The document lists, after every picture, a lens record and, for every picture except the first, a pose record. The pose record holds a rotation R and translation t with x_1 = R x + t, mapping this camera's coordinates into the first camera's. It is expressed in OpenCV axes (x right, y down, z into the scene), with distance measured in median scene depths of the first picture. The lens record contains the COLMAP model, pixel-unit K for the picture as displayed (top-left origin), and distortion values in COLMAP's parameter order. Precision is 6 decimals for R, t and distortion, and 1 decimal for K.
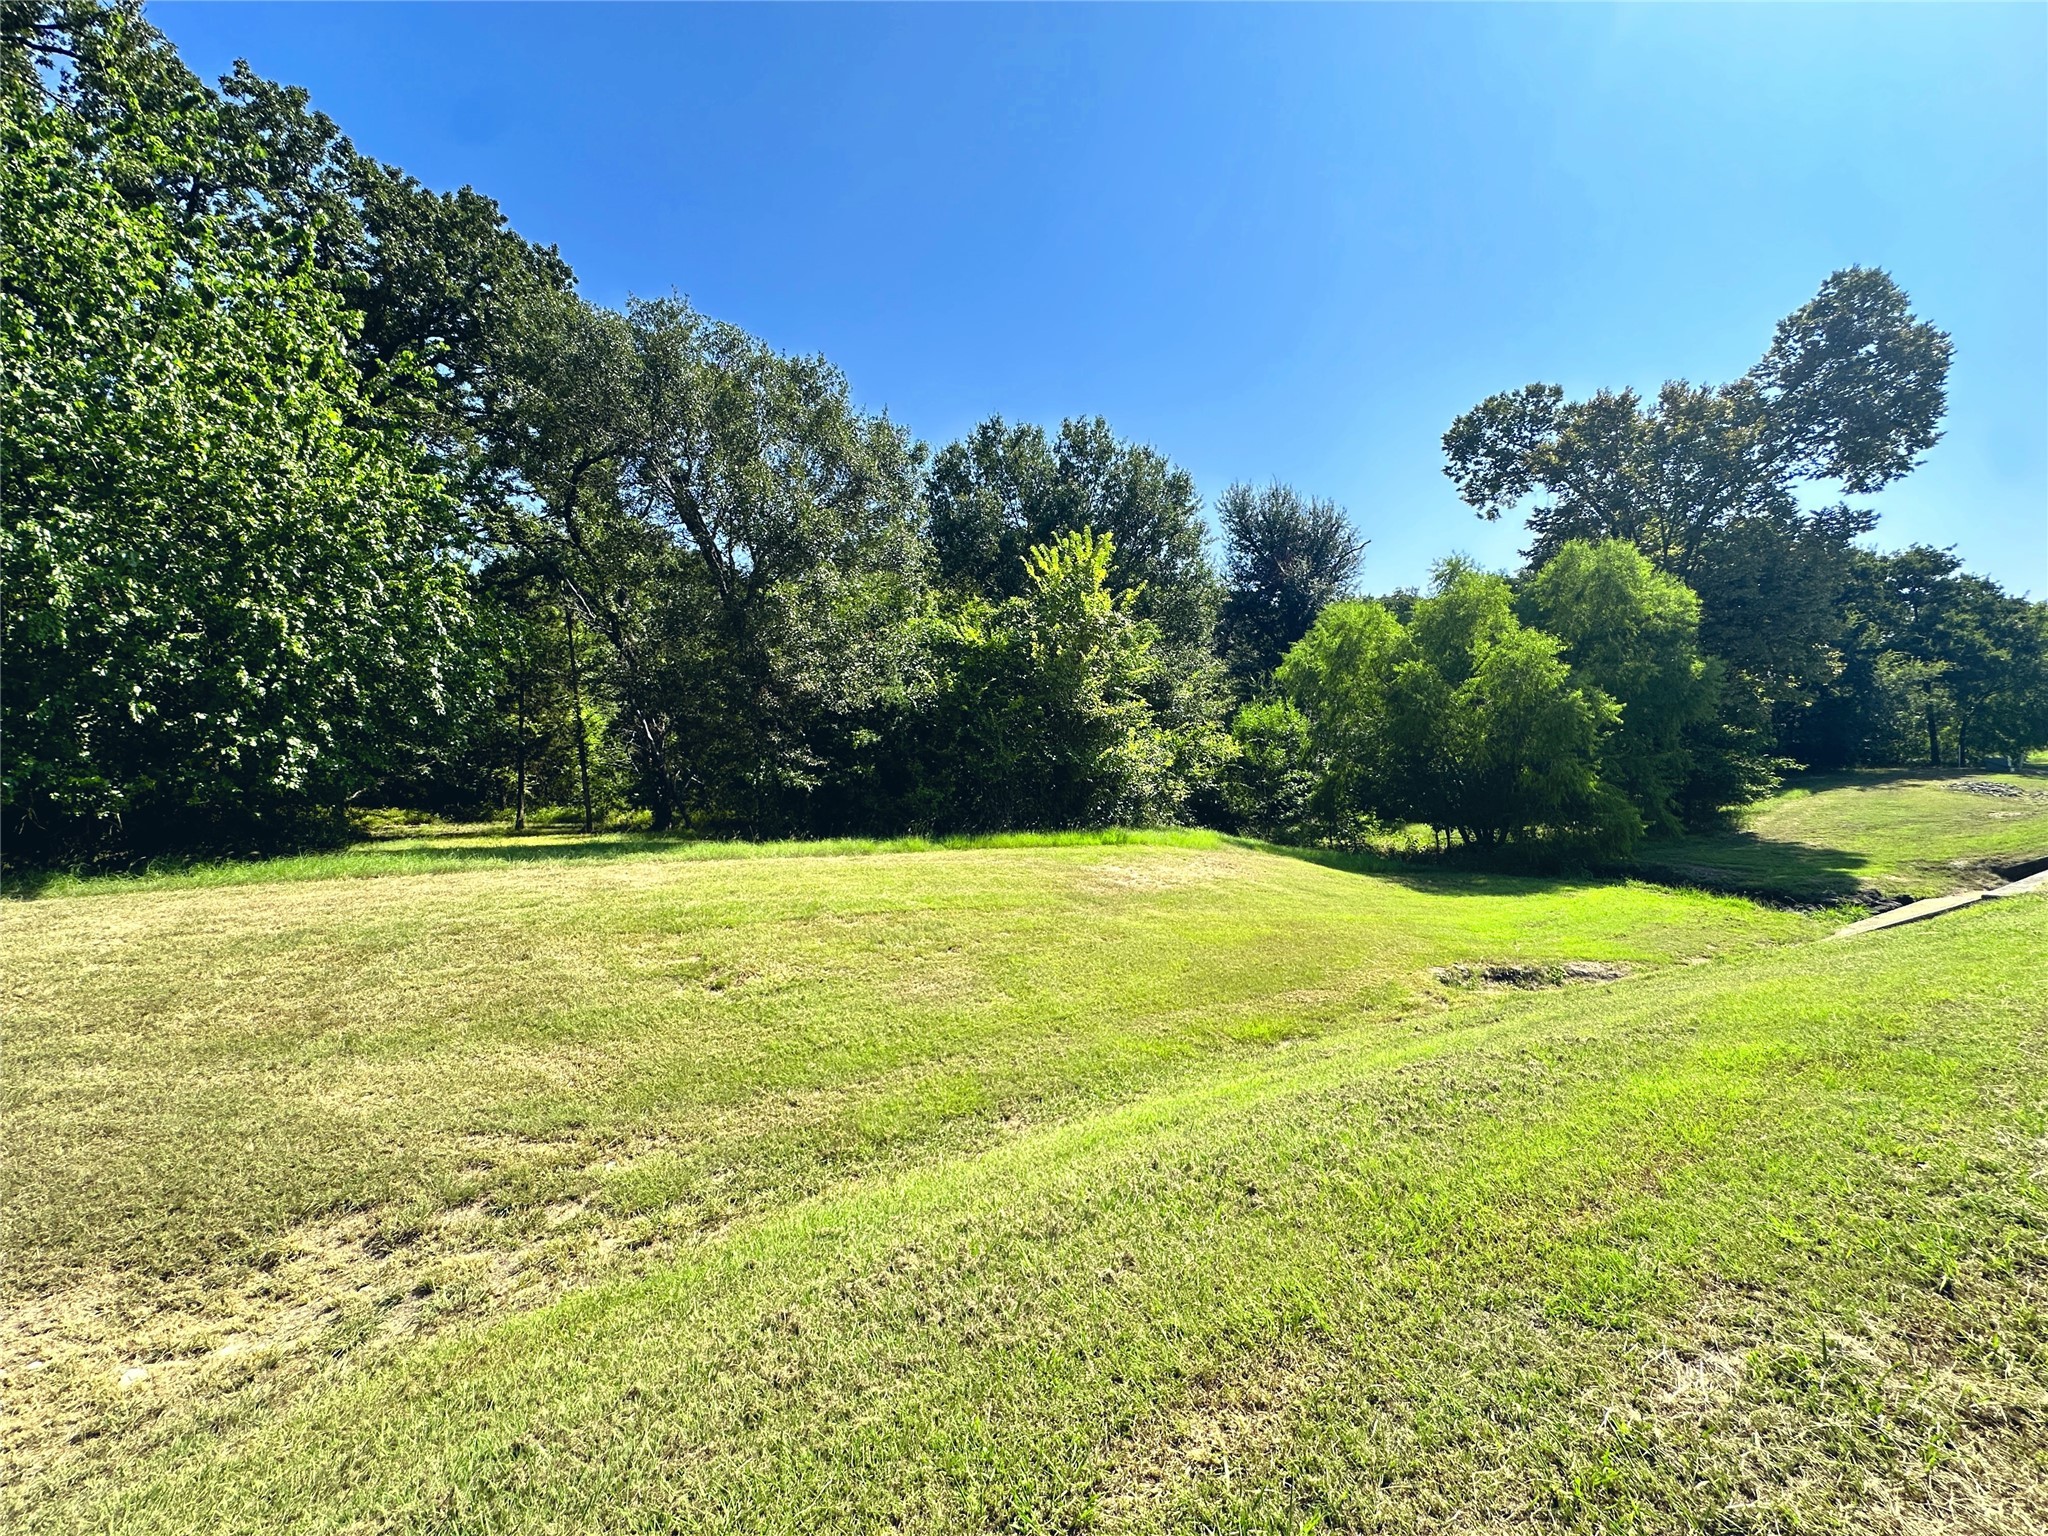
lens RADIAL K [[815.9, 0, 1028.2], [0, 815.9, 778.6], [0, 0, 1]] dist [-0.004714, 0.000899]
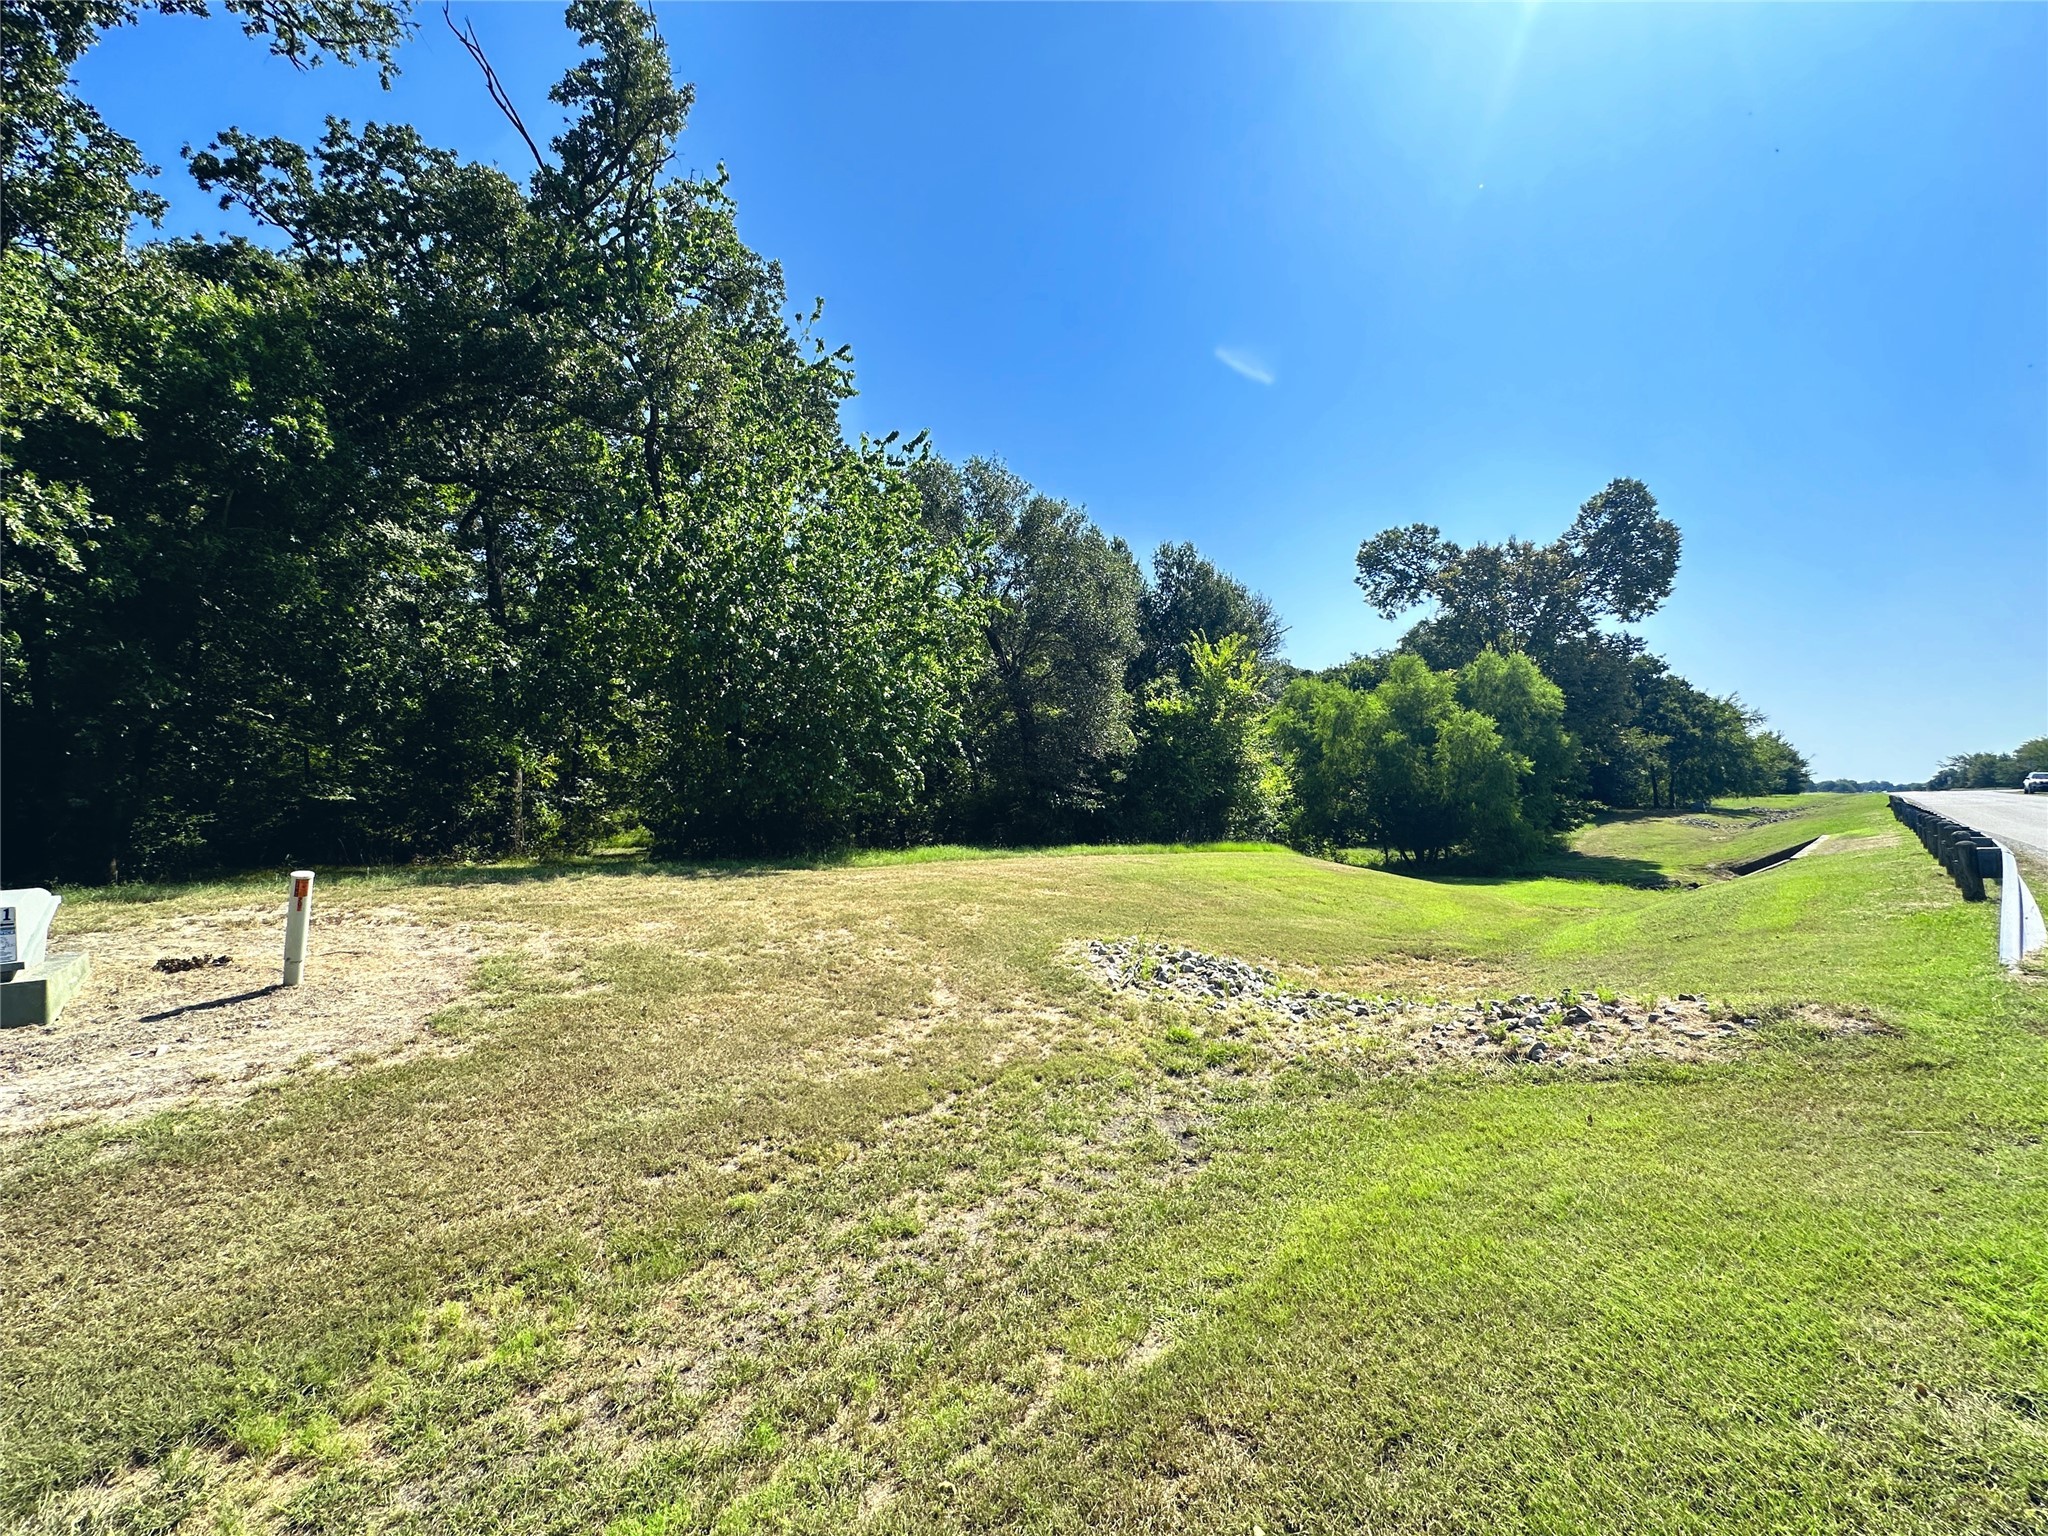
lens RADIAL K [[815.9, 0, 1028.2], [0, 815.9, 778.6], [0, 0, 1]] dist [-0.004714, 0.000899]
pose [[0.975413, 0.018013, 0.219648, -0.377978], [-0.007560, 0.998802, -0.048338, 0.013852], [-0.220255, 0.045489, 0.974381, -0.201035]]
